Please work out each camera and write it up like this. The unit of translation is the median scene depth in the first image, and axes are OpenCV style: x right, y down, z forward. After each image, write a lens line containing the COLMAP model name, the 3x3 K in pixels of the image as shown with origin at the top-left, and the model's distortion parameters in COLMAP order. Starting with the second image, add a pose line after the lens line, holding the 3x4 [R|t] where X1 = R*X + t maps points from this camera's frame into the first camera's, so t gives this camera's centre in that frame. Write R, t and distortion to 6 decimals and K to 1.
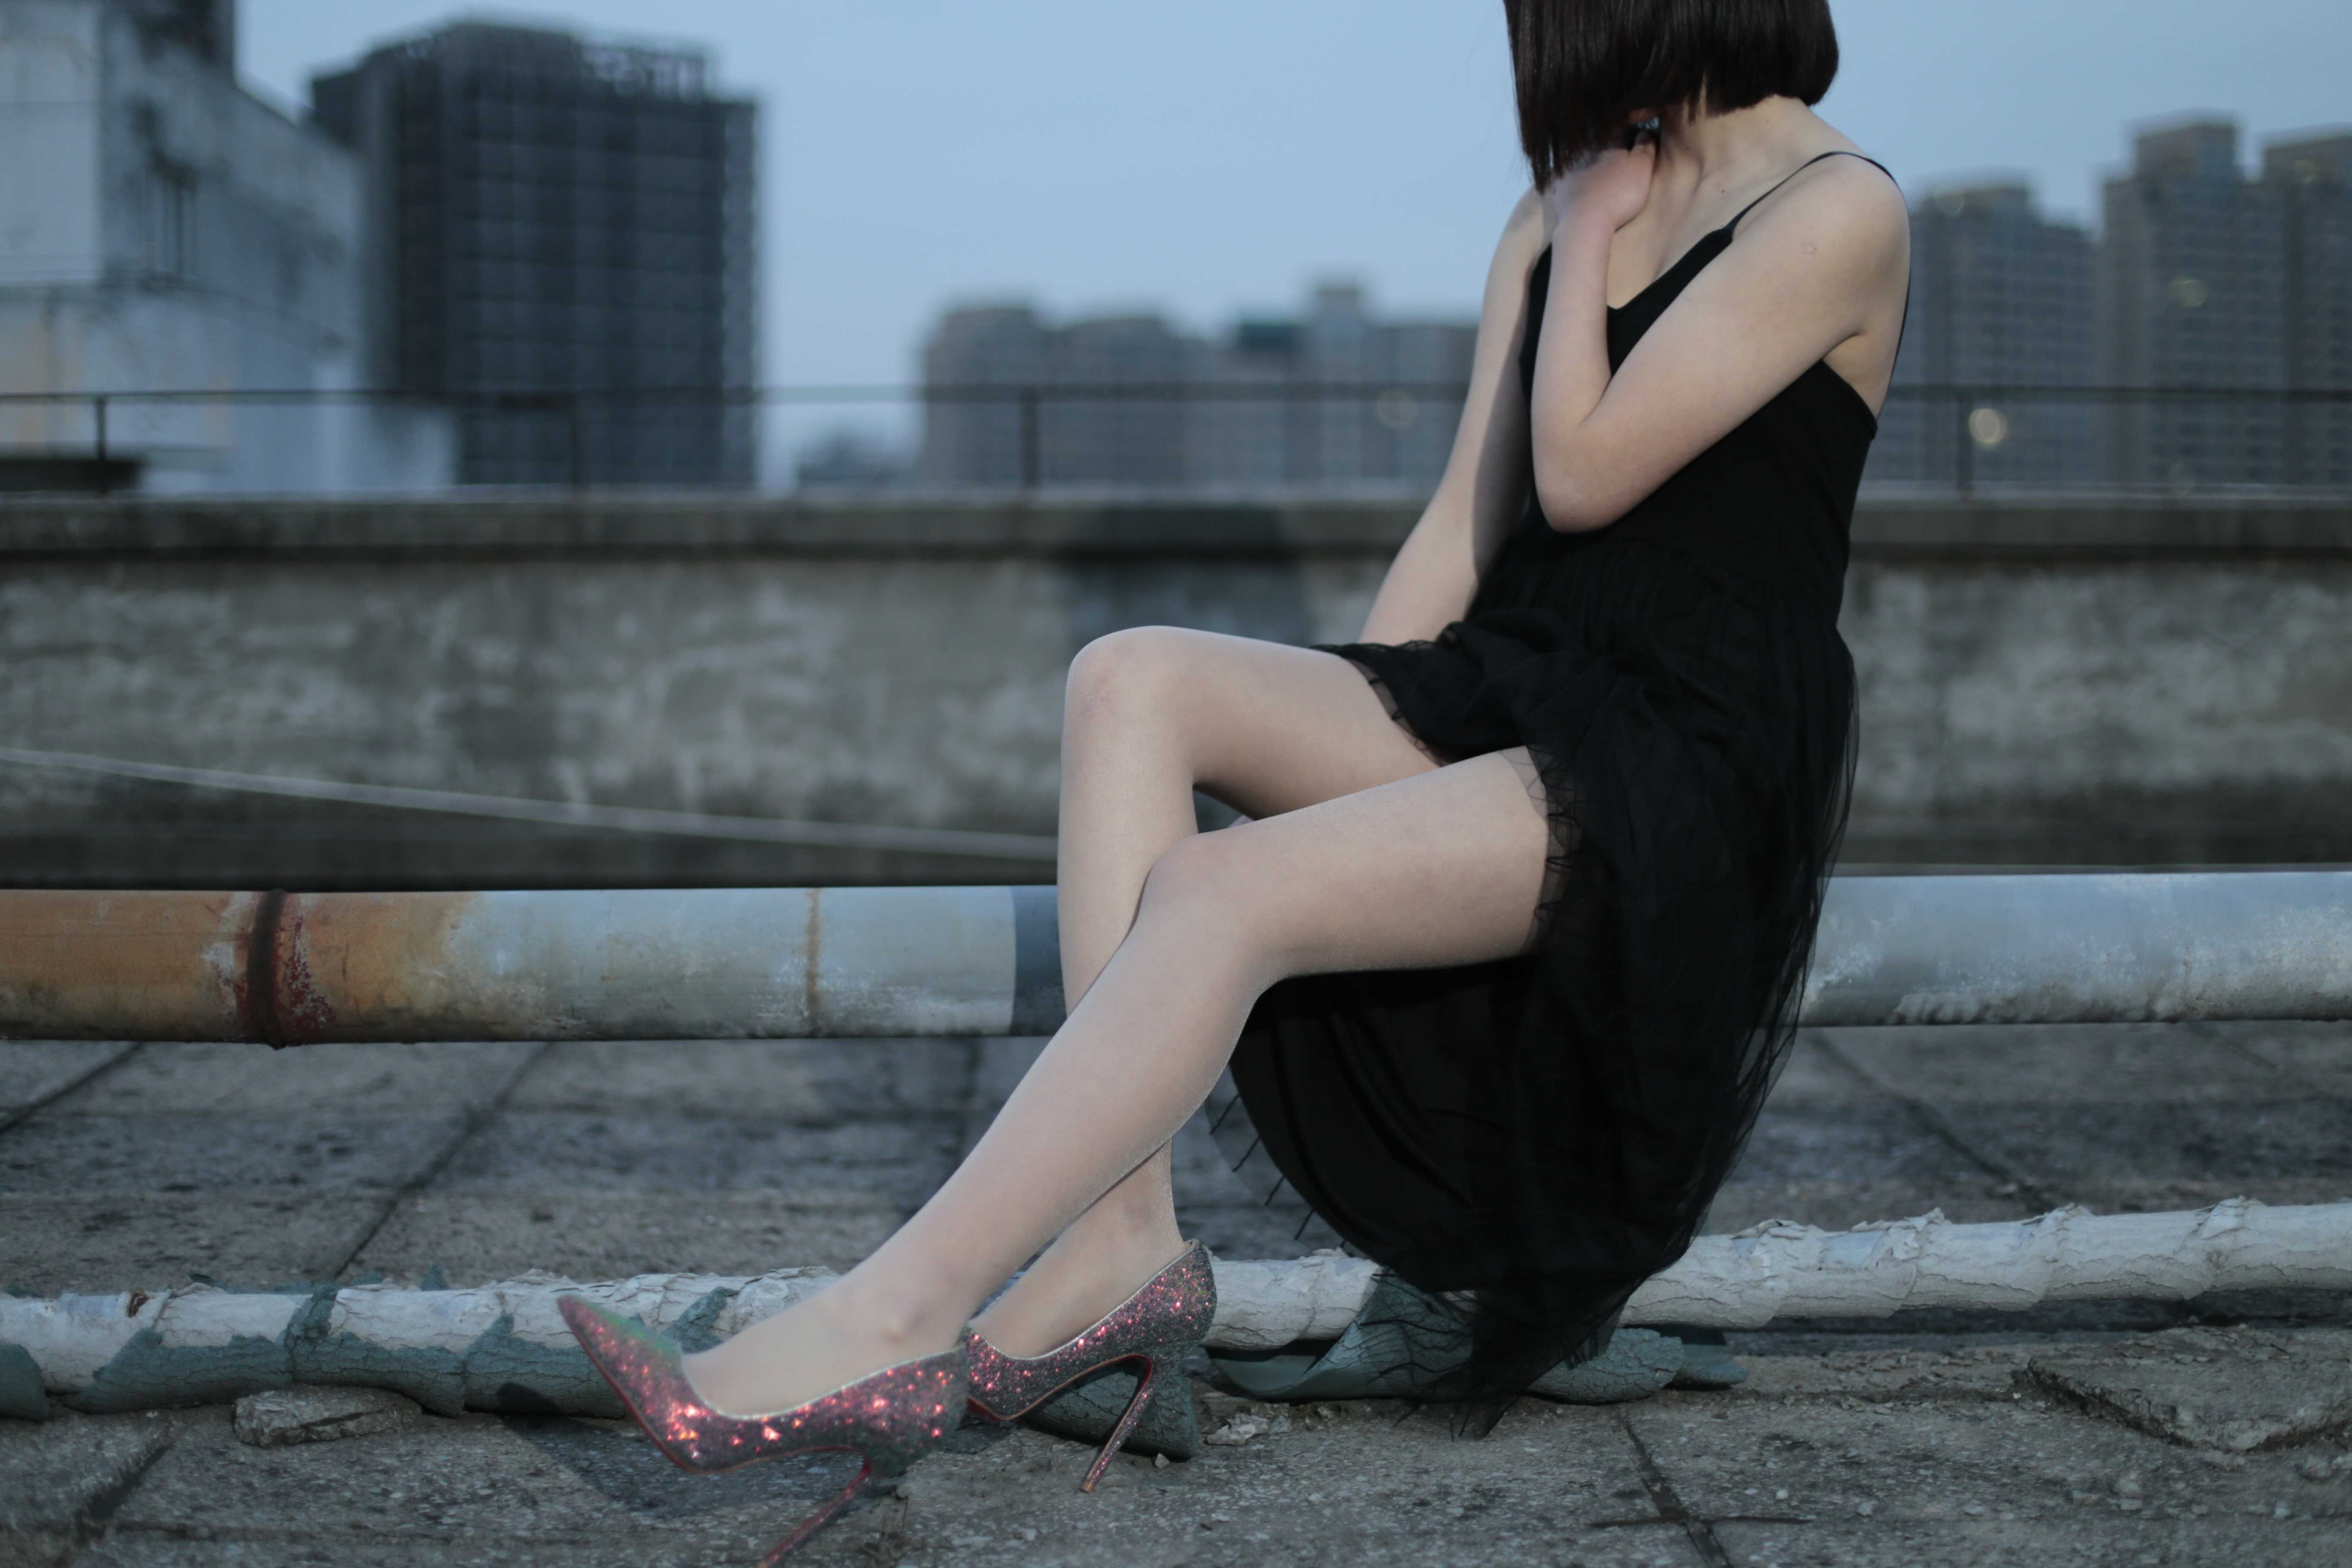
lens RADIAL K [[3431.3, 0, 1176.0], [0, 3431.3, 784.0], [0, 0, 1]] dist [-0.161542, 0.161742]
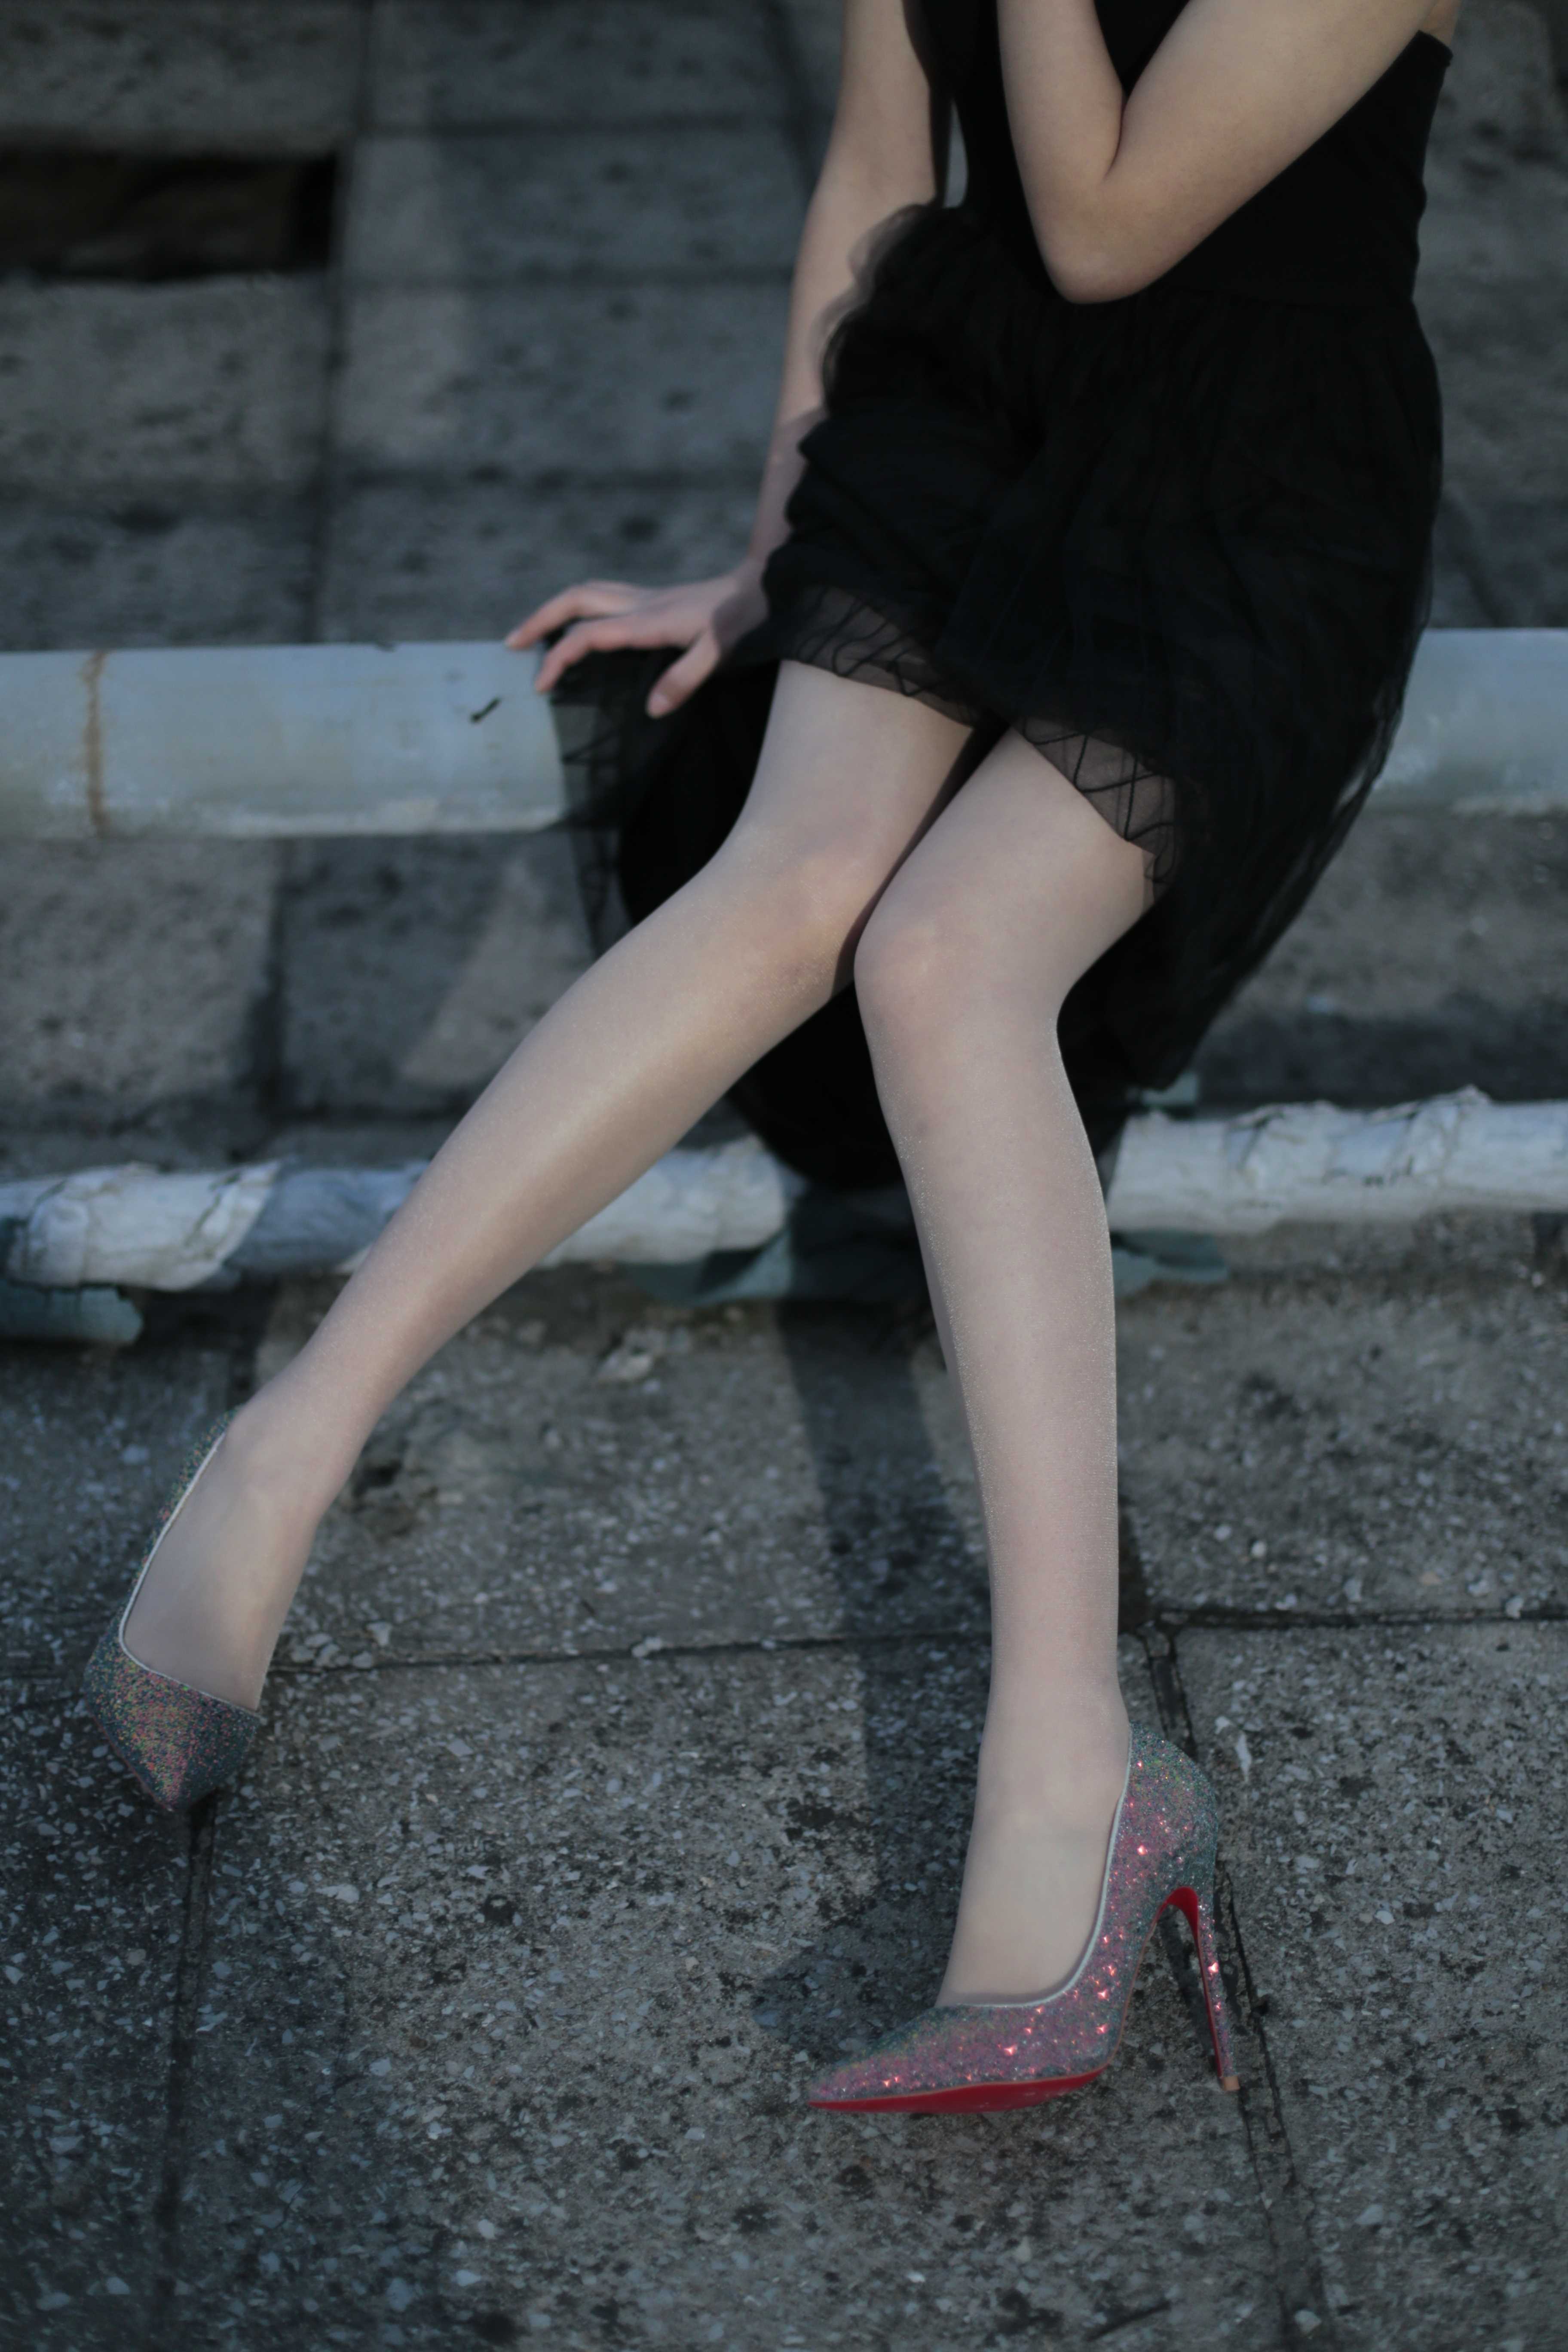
lens RADIAL K [[3476.6, 0, 784.0], [0, 3476.6, 1176.0], [0, 0, 1]] dist [-0.172096, 0.165307]
pose [[0.998706, -0.002740, 0.050779, 0.012490], [-0.023443, 0.861311, 0.507537, -0.285142], [-0.045127, -0.508071, 0.860132, 0.269458]]
